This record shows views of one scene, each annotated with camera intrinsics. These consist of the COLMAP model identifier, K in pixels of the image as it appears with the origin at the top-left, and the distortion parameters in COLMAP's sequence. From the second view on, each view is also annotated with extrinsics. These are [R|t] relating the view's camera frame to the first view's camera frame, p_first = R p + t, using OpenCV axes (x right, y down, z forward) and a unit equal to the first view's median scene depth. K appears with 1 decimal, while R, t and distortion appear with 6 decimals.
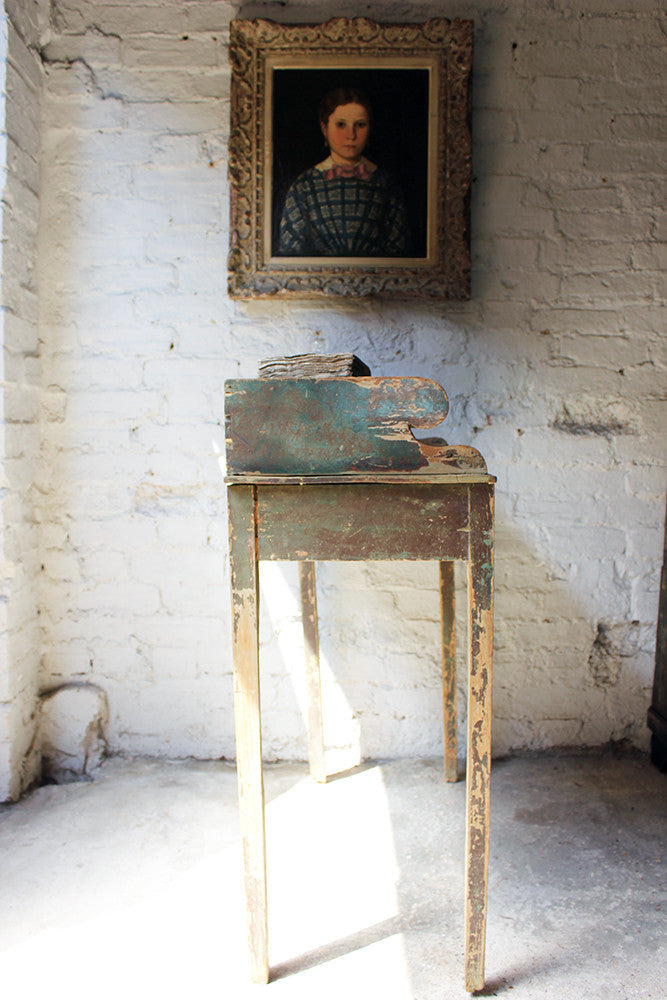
lens RADIAL K [[867.2, 0, 332.0], [0, 867.2, 504.9], [0, 0, 1]] dist [-0.121869, 0.063772]
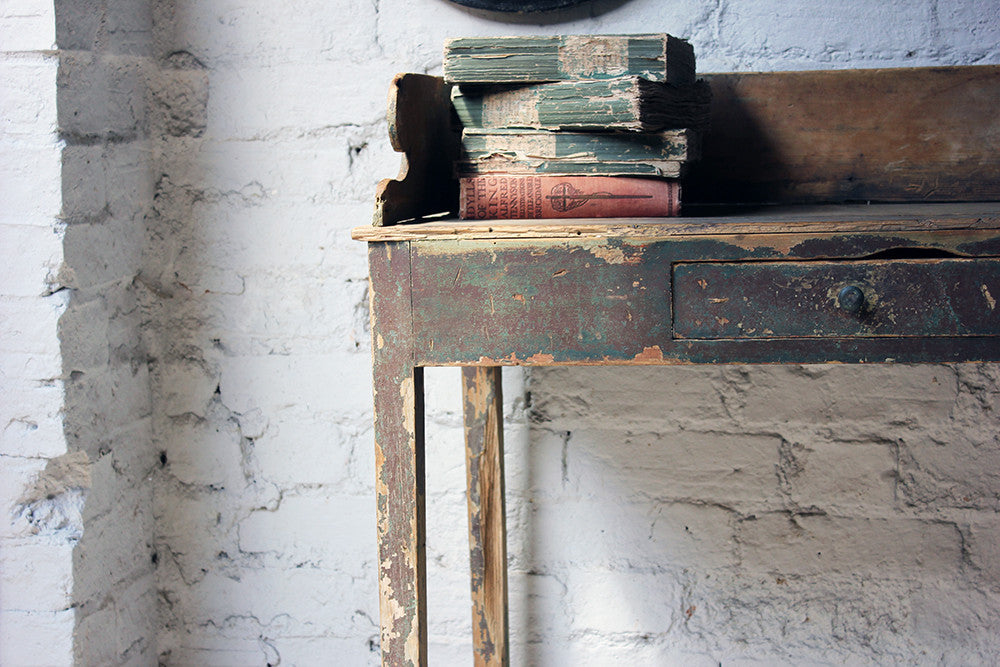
lens RADIAL K [[1747.6, 0, 561.3], [0, 1747.6, 289.7], [0, 0, 1]] dist [0.031684, 0.000000]
pose [[0.984825, -0.005587, -0.173461, 0.029322], [0.008944, 0.999787, 0.018579, -0.031664], [0.173320, -0.019849, 0.984665, 0.133183]]
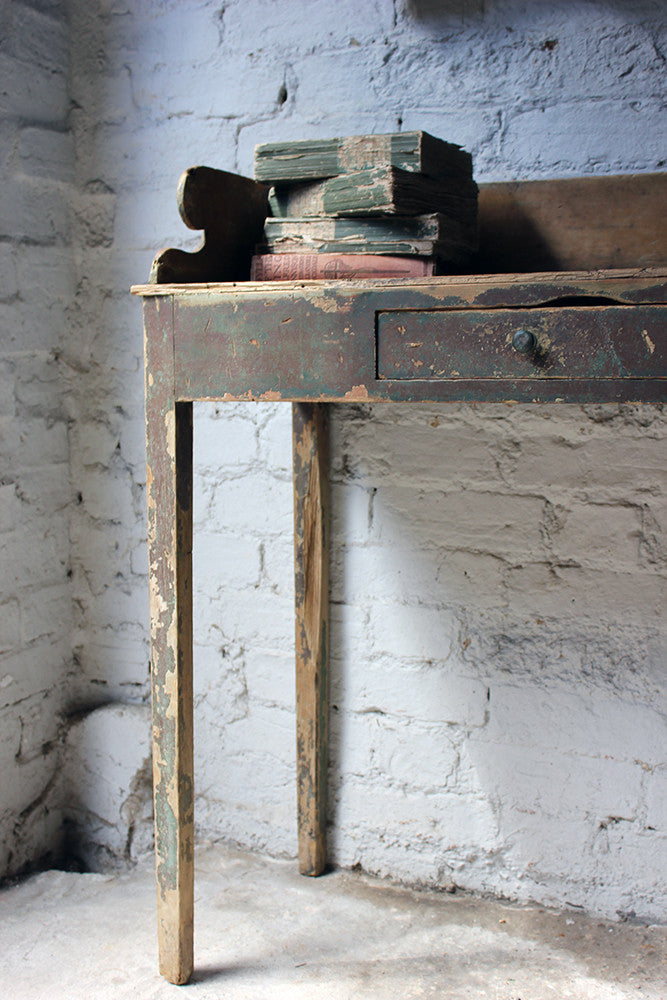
lens RADIAL K [[1230.9, 0, 335.6], [0, 1230.9, 498.0], [0, 0, 1]] dist [-0.052089, 0.000000]
pose [[0.913601, 0.045410, -0.404069, 0.165666], [-0.030893, 0.998624, 0.042377, 0.033102], [0.405437, -0.026233, 0.913746, 0.309519]]
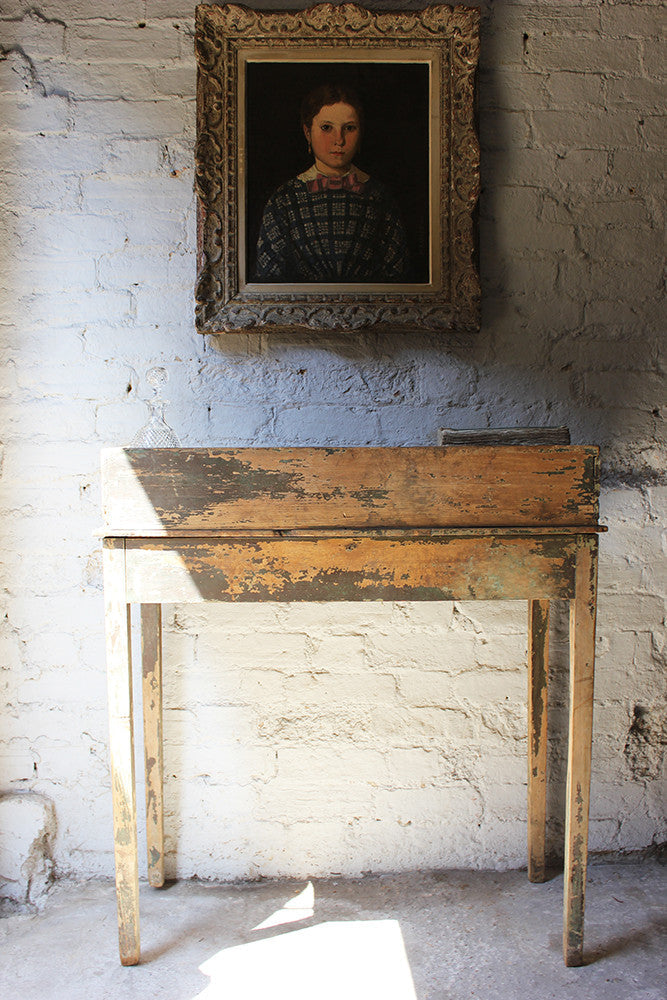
lens RADIAL K [[972.9, 0, 330.0], [0, 972.9, 503.5], [0, 0, 1]] dist [-0.081169, 0.000000]
pose [[0.999045, -0.013746, 0.041482, -0.030645], [0.015334, 0.999152, -0.038208, -0.032550], [-0.040921, 0.038807, 0.998408, 0.047929]]
